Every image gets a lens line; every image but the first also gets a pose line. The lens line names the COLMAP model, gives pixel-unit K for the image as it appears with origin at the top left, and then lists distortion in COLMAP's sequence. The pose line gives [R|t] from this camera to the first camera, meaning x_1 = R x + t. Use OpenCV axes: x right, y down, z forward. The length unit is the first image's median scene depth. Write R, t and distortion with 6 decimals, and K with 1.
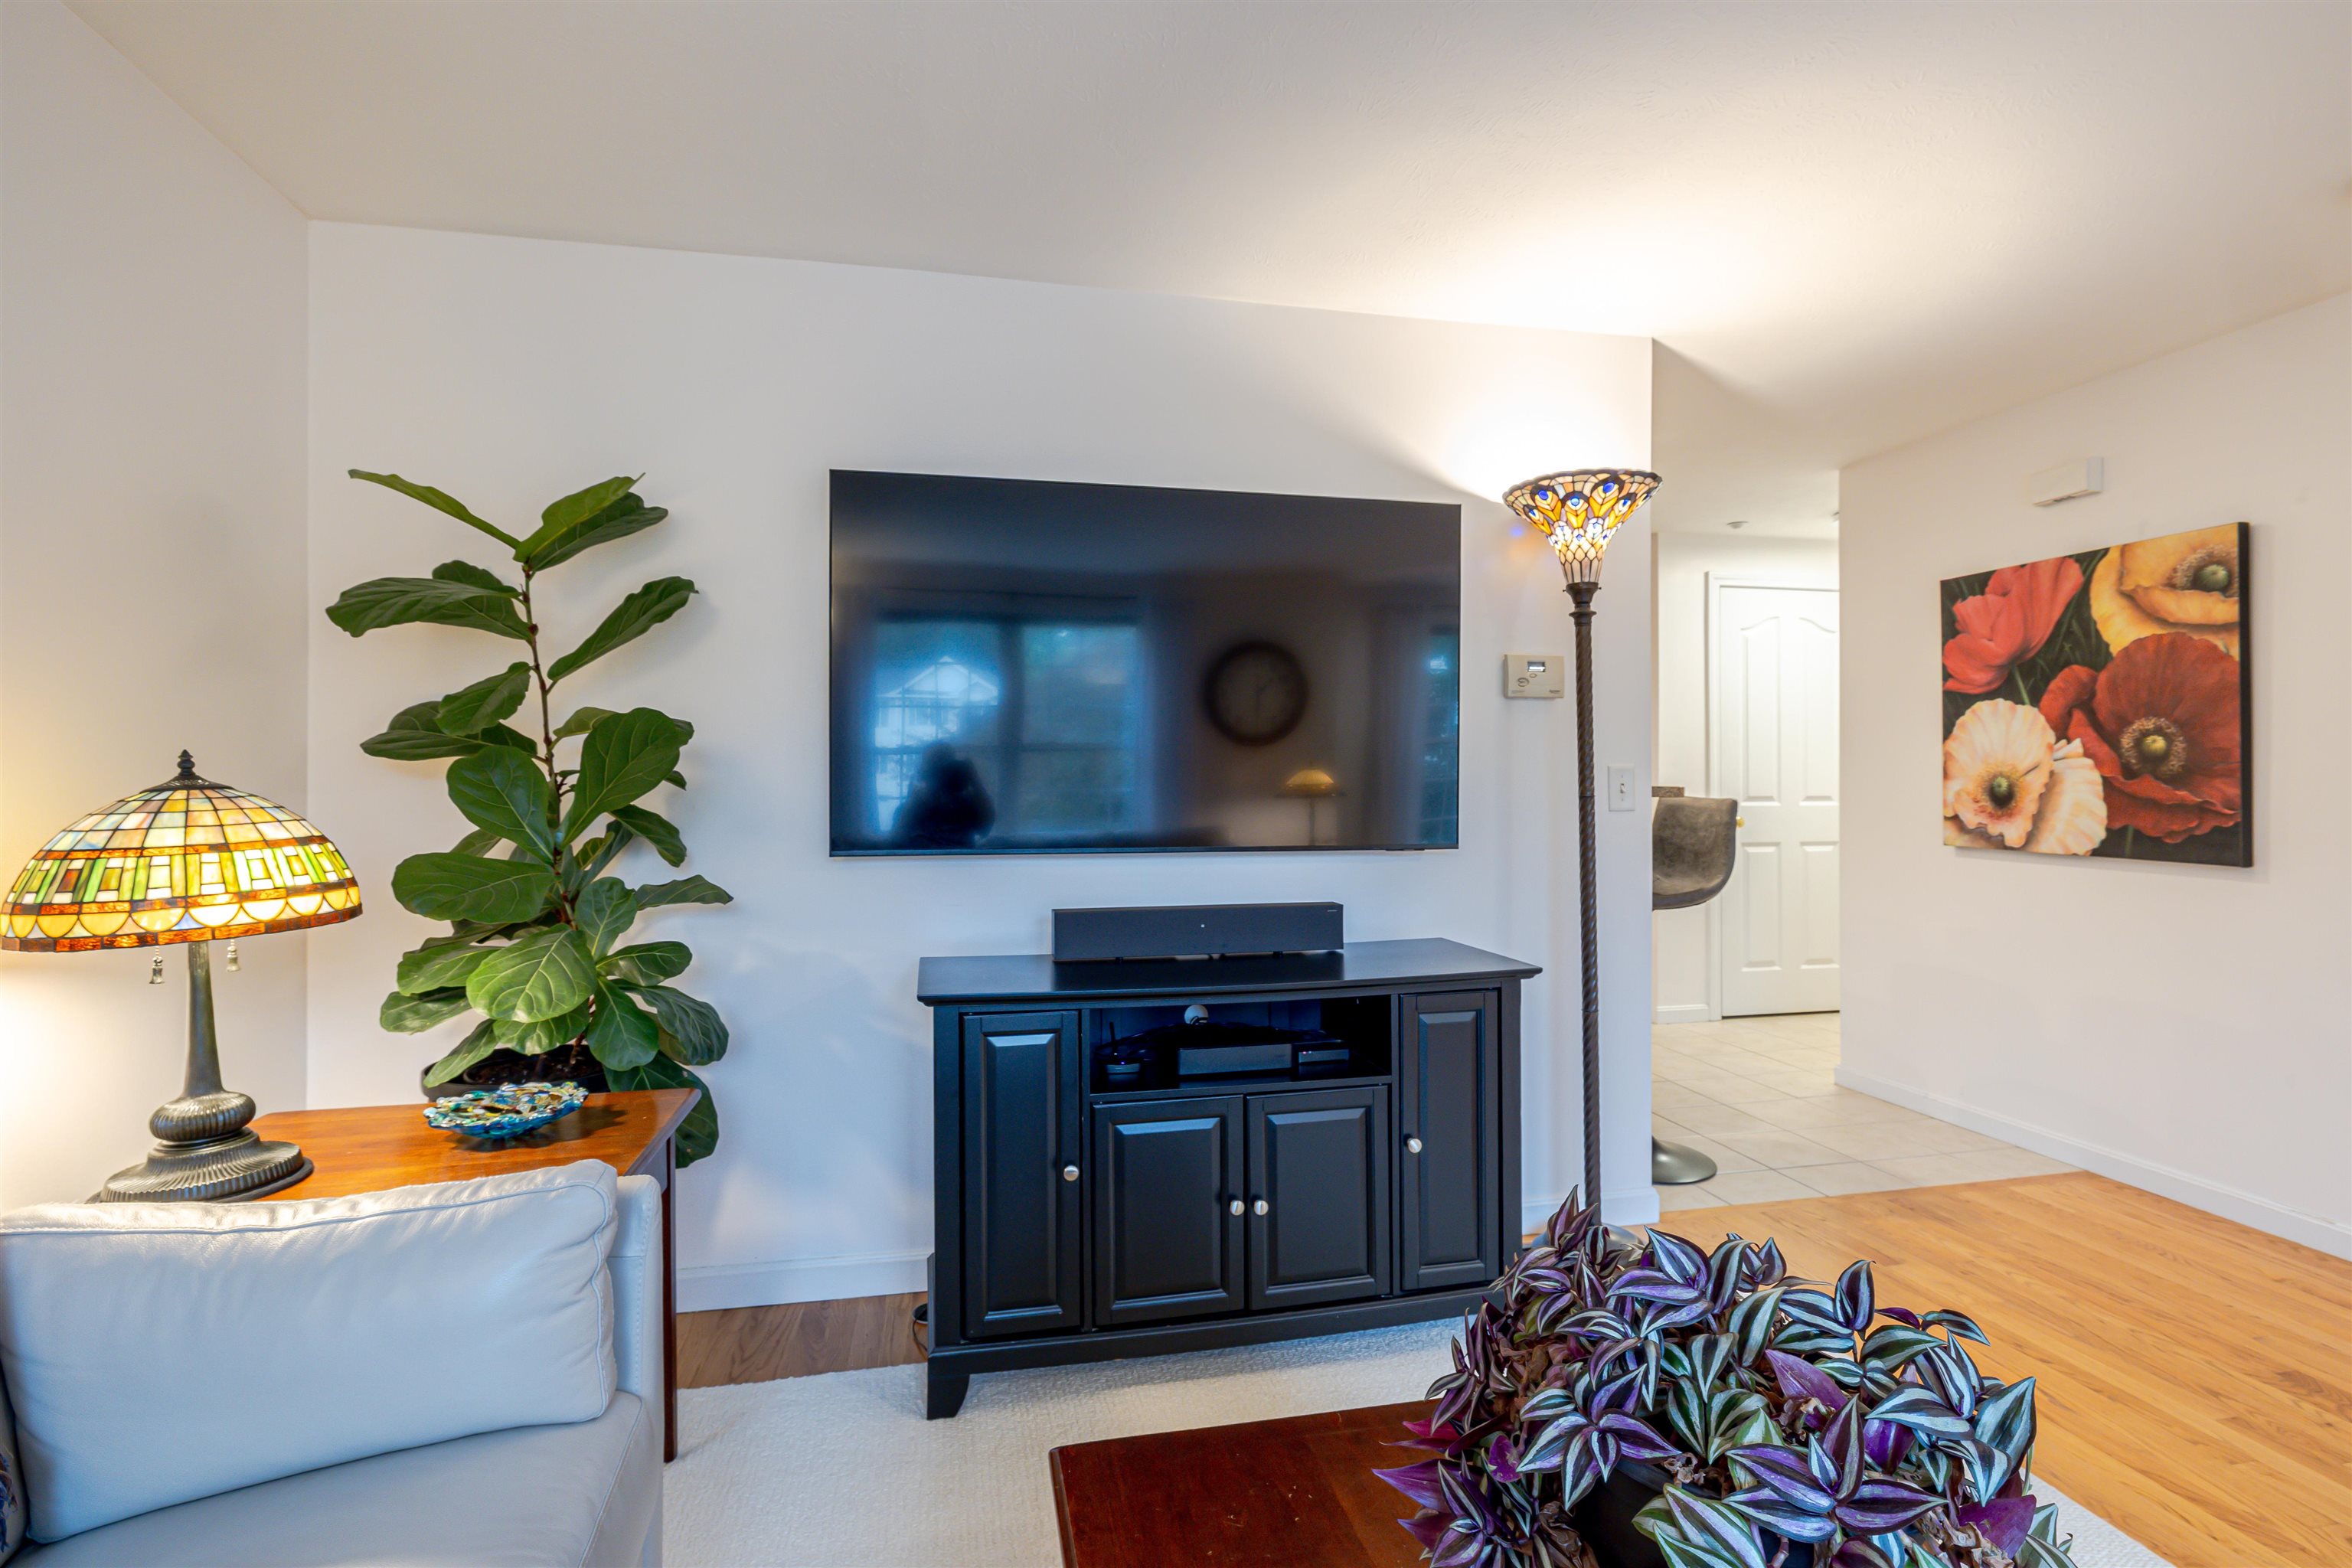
lens RADIAL K [[1117.8, 0, 1184.5], [0, 1117.8, 778.1], [0, 0, 1]] dist [-0.008709, 0.002883]
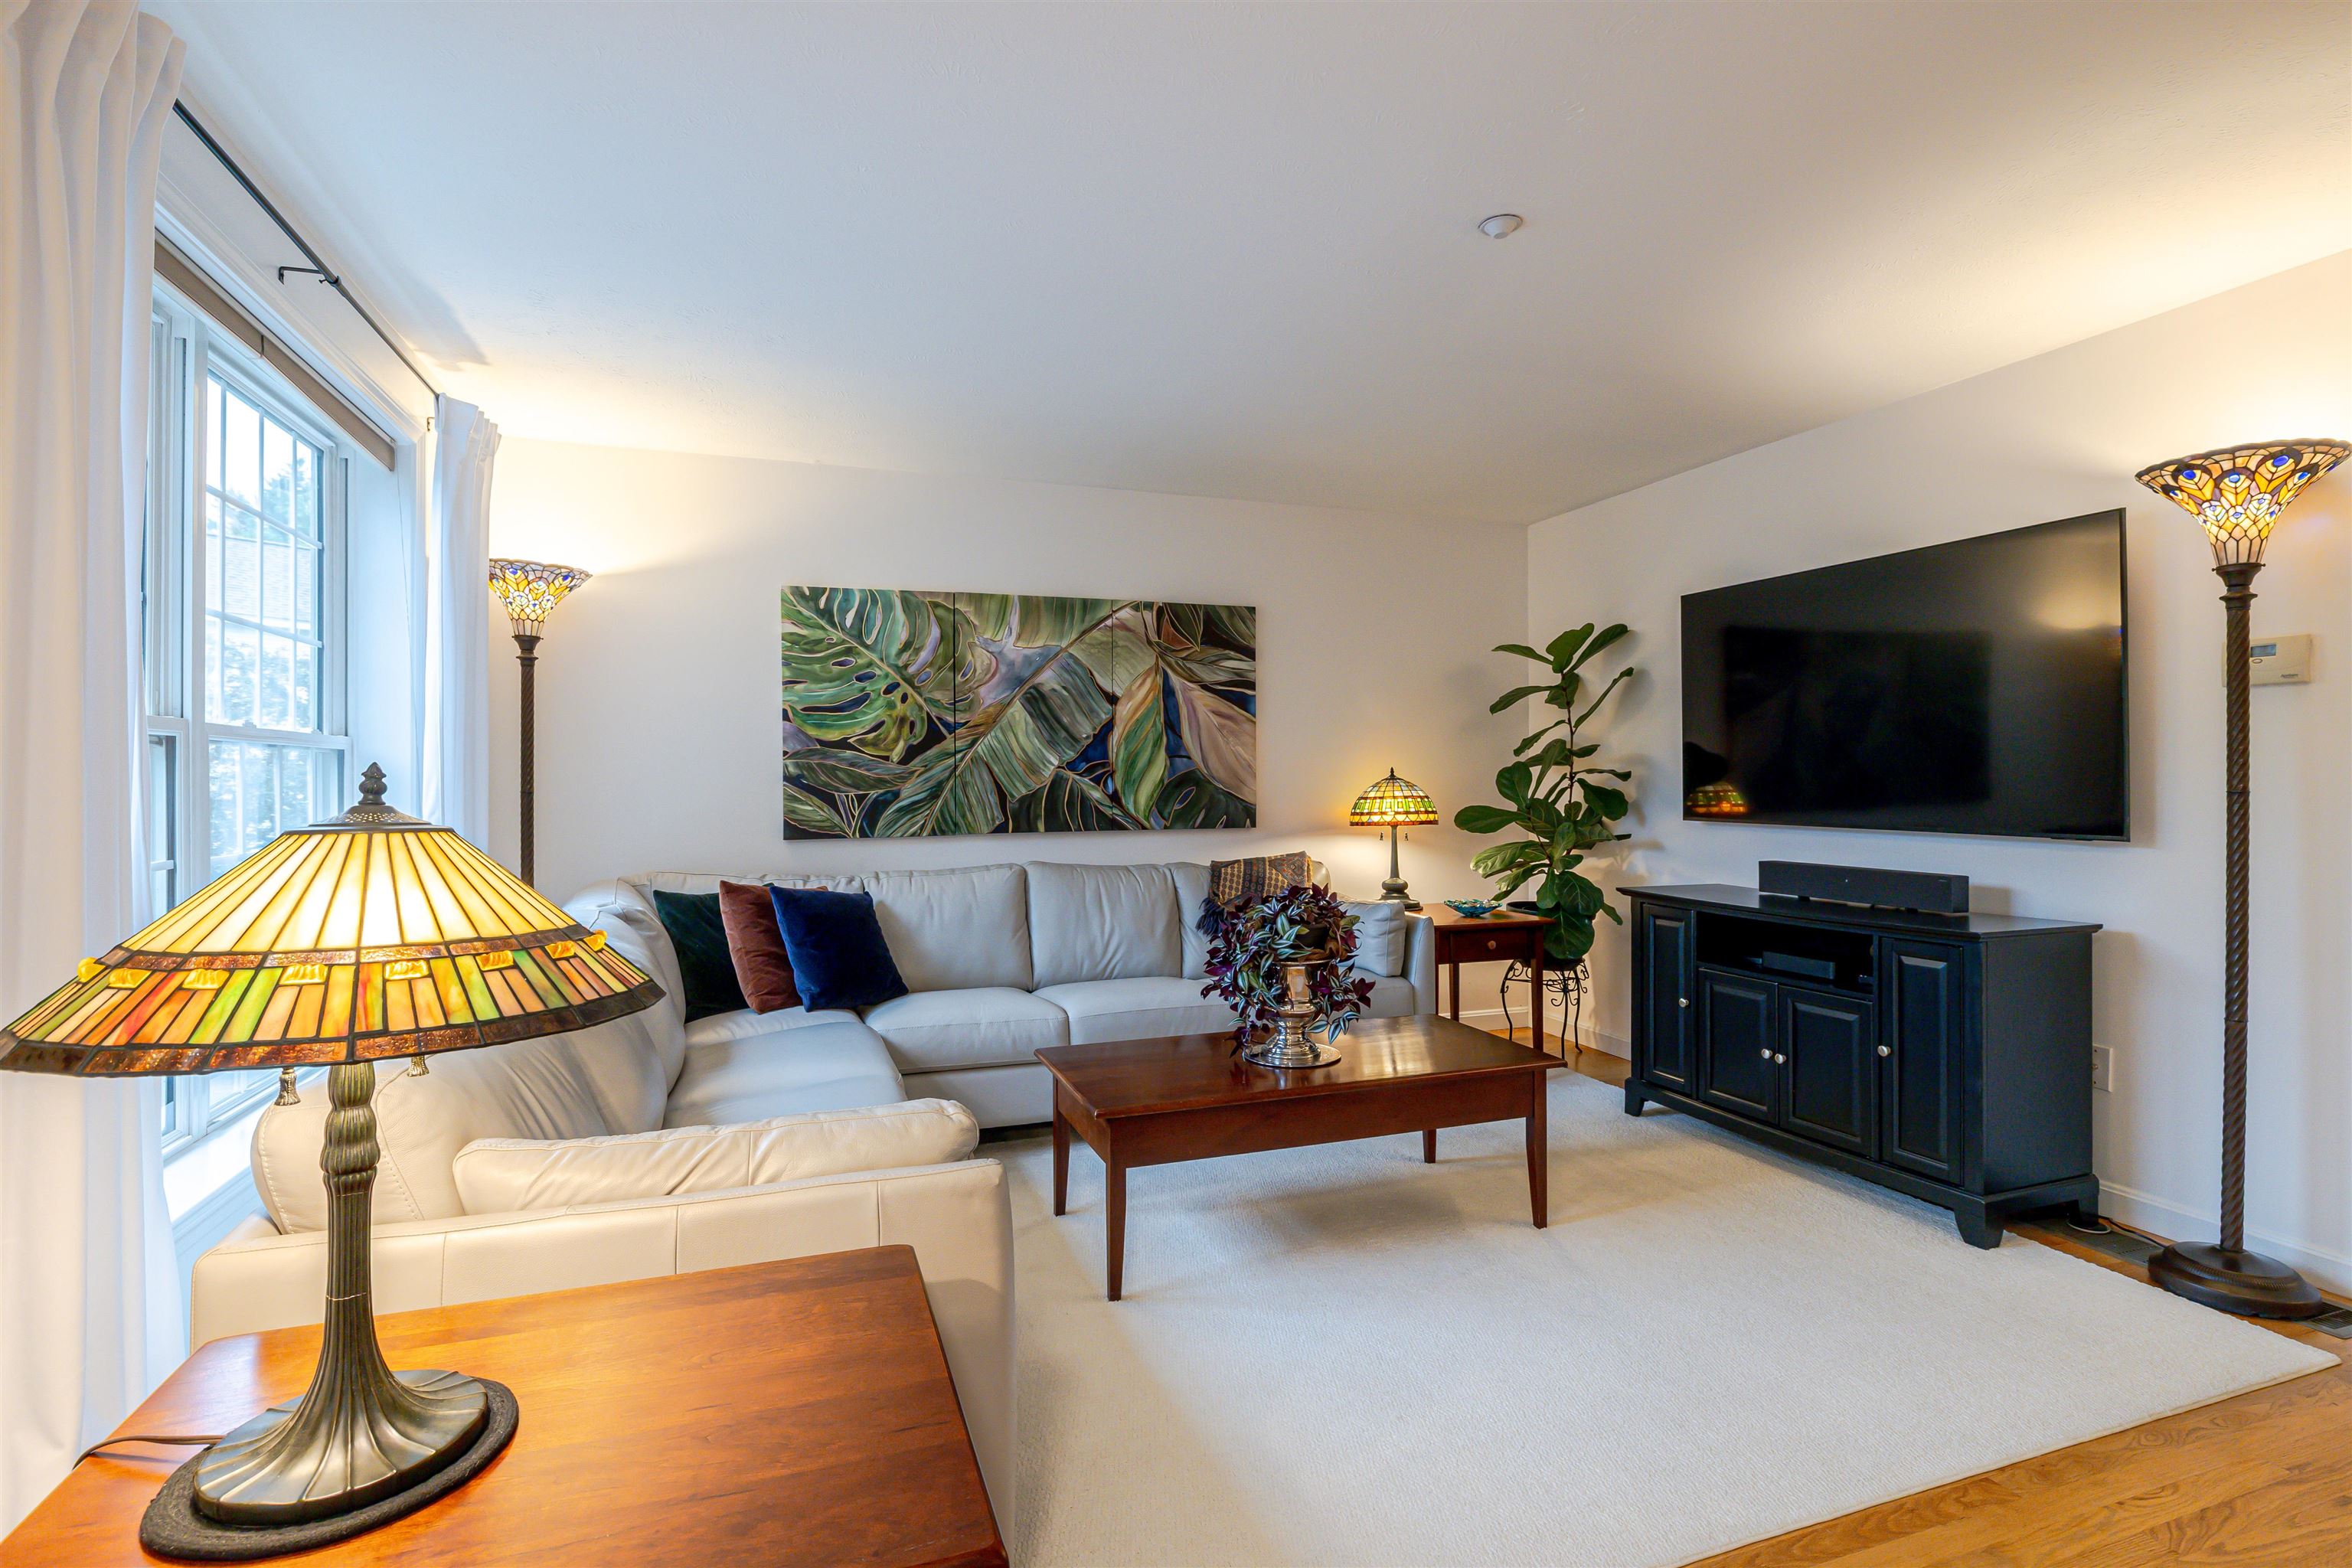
lens RADIAL K [[1117.8, 0, 1181.8], [0, 1117.8, 778.4], [0, 0, 1]] dist [-0.008709, 0.002883]
pose [[0.139732, 0.002935, -0.990185, 1.008239], [0.003983, 0.999986, 0.003526, -0.001528], [0.990181, -0.004437, 0.139718, -0.005854]]
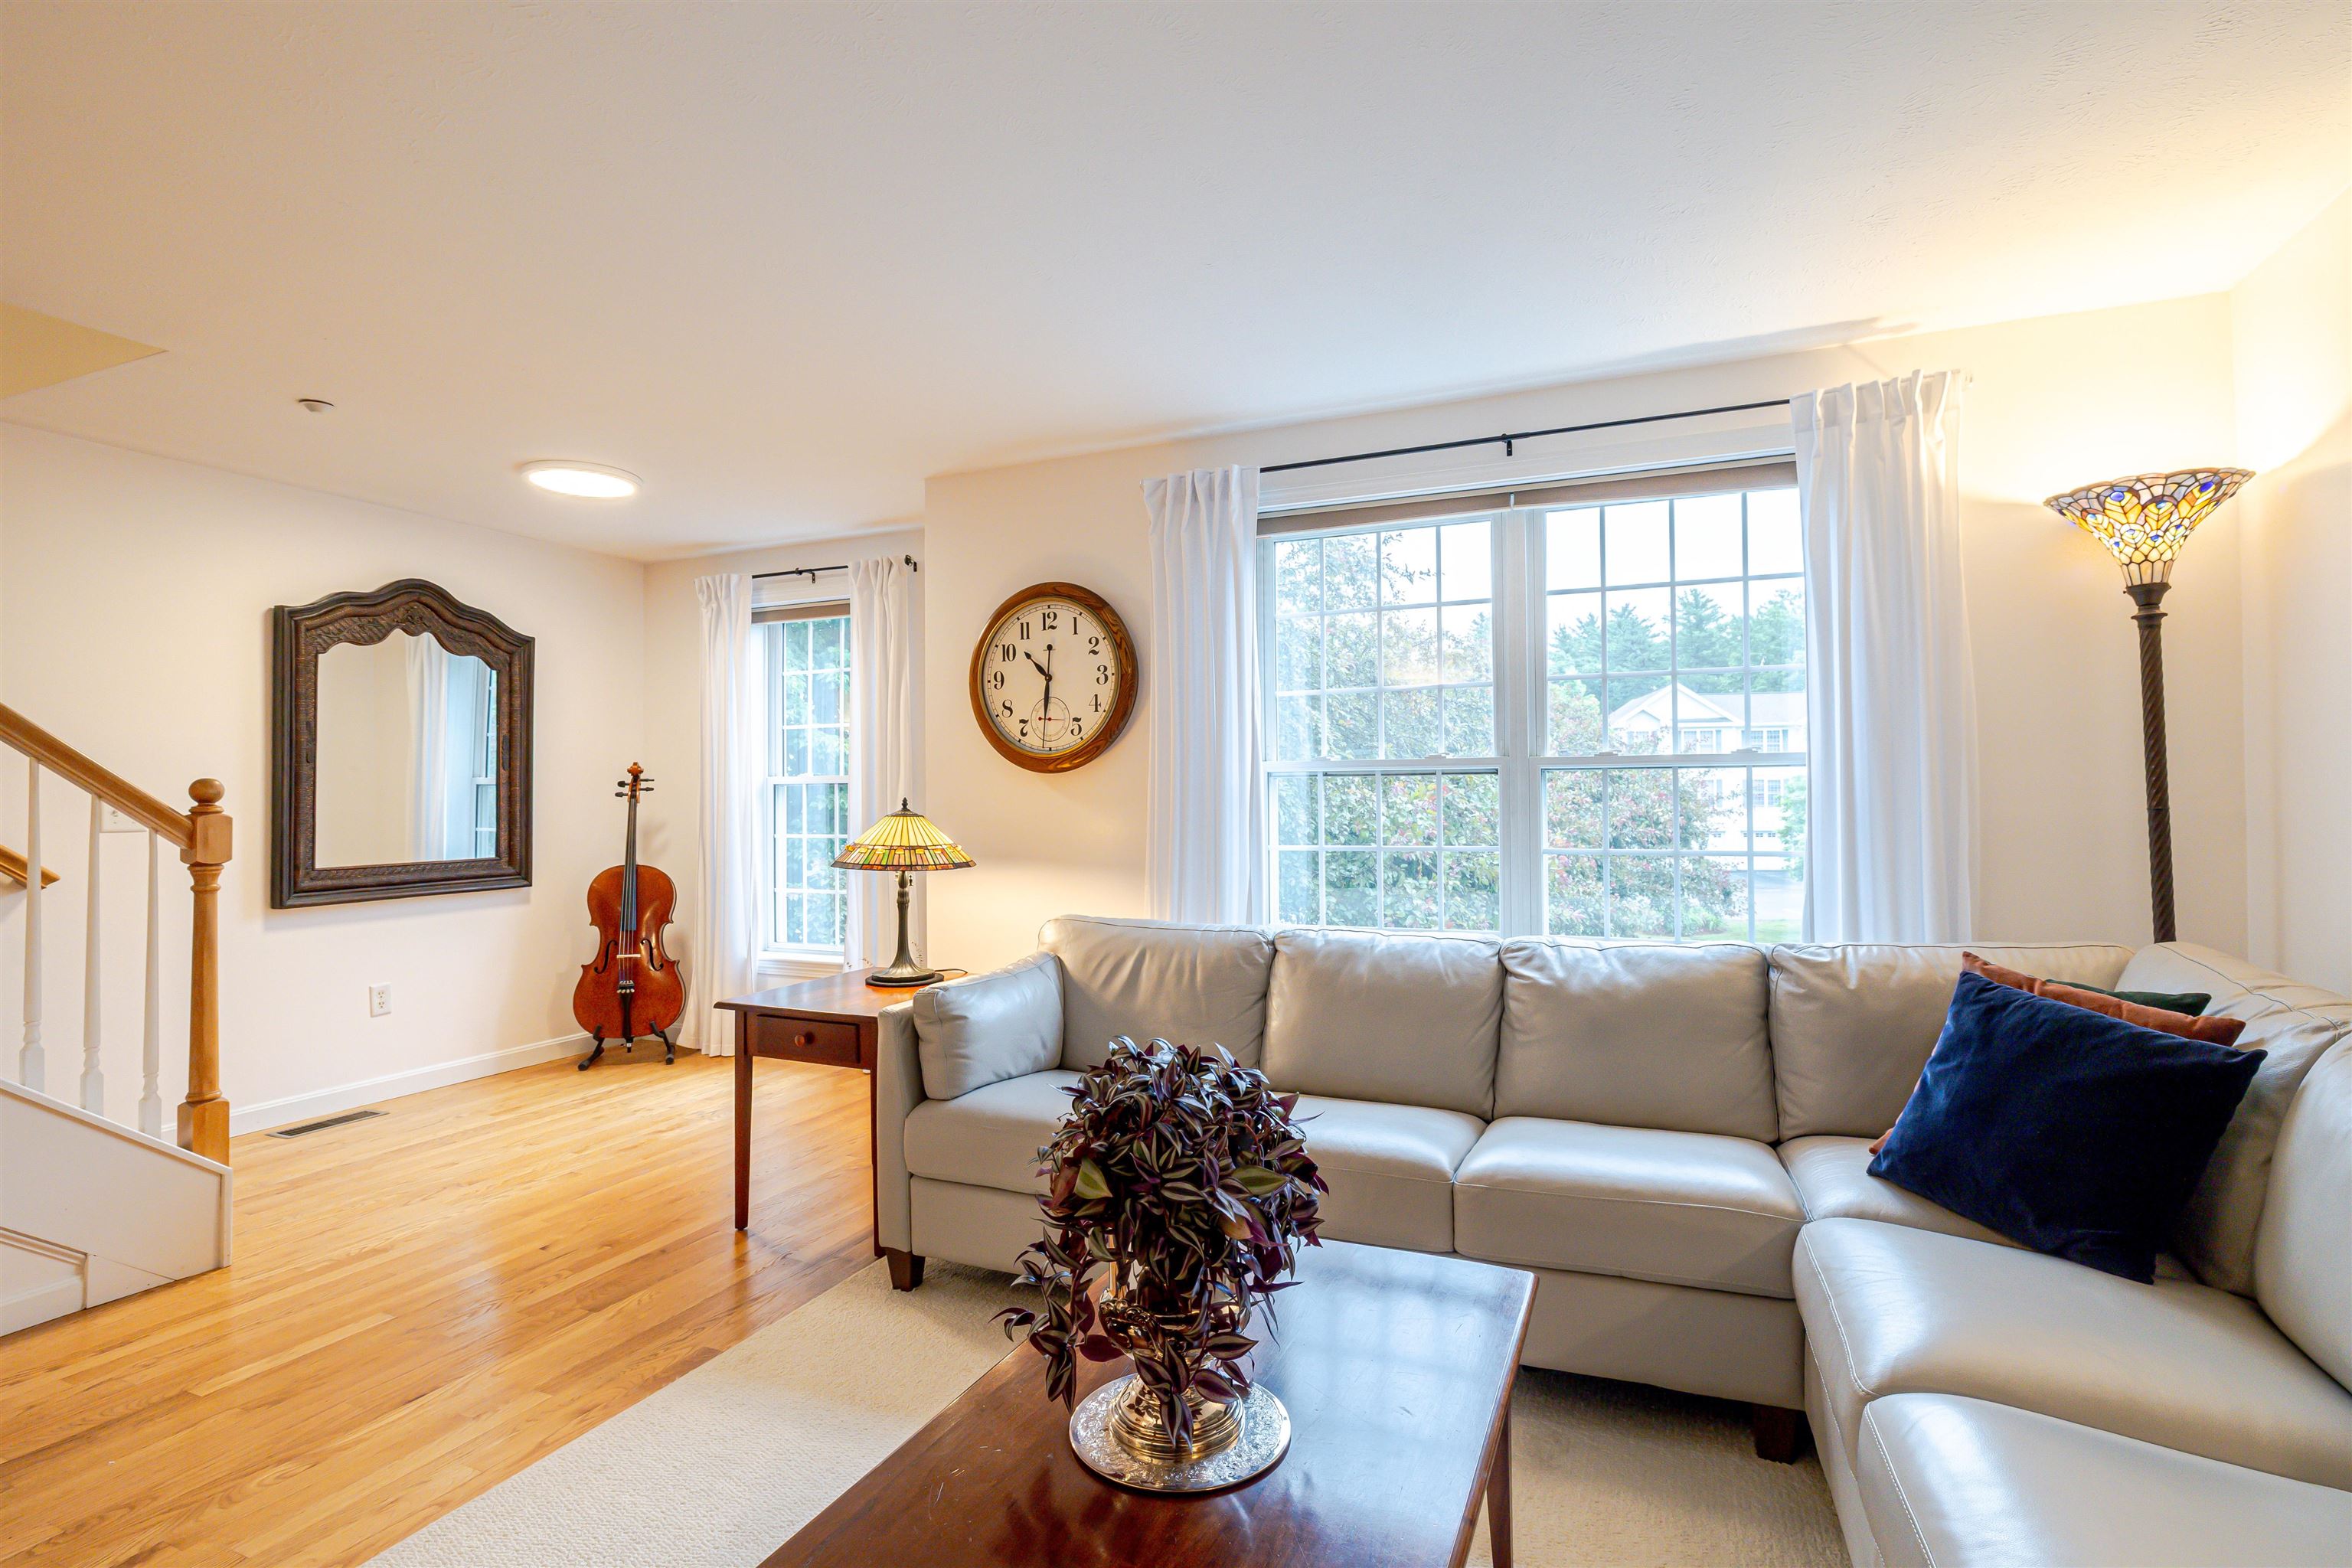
lens RADIAL K [[1117.8, 0, 1180.6], [0, 1117.8, 775.6], [0, 0, 1]] dist [-0.008709, 0.002883]
pose [[-0.817395, 0.020704, 0.575706, -0.141603], [0.009756, 0.999708, -0.022099, 0.001452], [-0.575996, -0.012447, -0.817358, 0.553298]]
